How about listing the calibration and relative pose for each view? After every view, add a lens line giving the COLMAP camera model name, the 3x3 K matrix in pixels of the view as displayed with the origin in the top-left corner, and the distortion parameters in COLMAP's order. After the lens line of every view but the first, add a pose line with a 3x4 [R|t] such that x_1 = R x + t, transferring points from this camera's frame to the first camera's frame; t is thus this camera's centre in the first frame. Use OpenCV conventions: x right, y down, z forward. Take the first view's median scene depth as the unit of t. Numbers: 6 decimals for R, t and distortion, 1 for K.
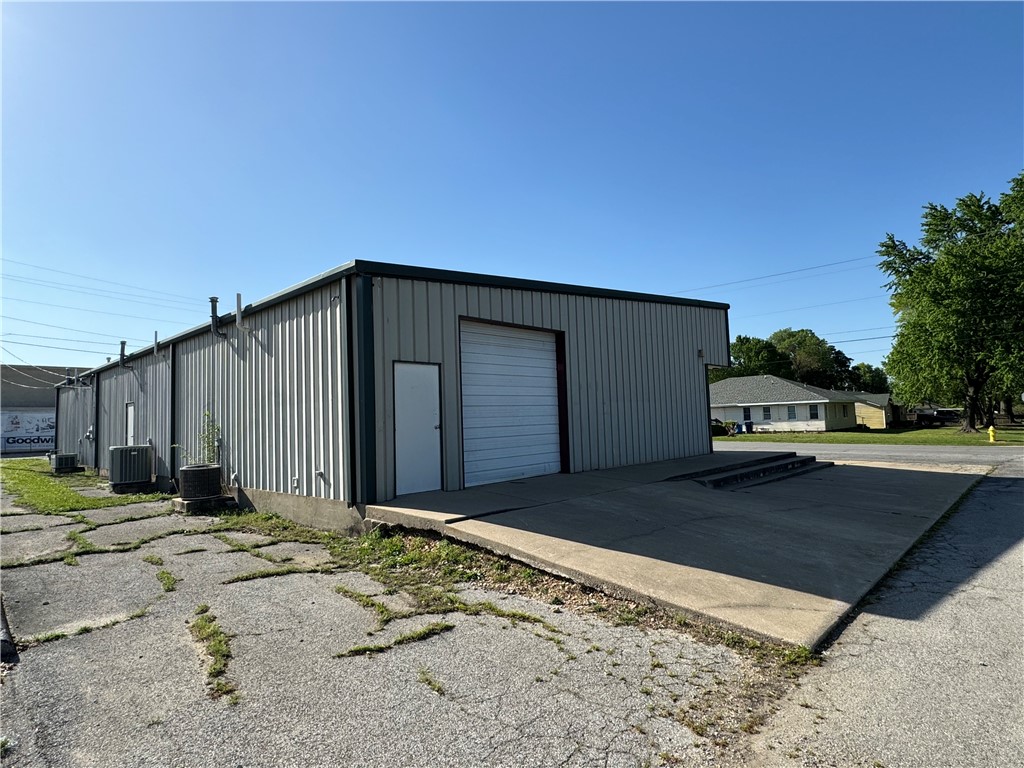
lens RADIAL K [[568.3, 0, 505.9], [0, 568.3, 382.3], [0, 0, 1]] dist [-0.002656, -0.000868]
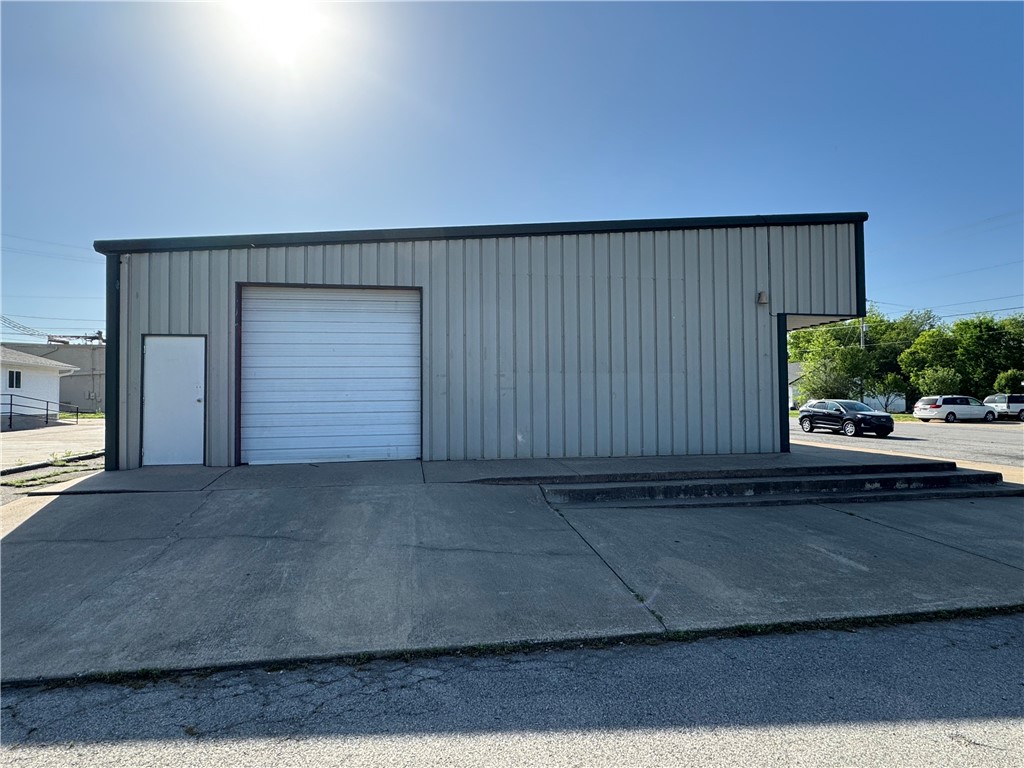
lens RADIAL K [[568.3, 0, 505.9], [0, 568.3, 382.3], [0, 0, 1]] dist [-0.002656, -0.000868]
pose [[0.812164, 0.021060, -0.583048, 0.732085], [0.020215, 0.997732, 0.064198, -0.003810], [0.583078, -0.063926, 0.809897, 0.433101]]
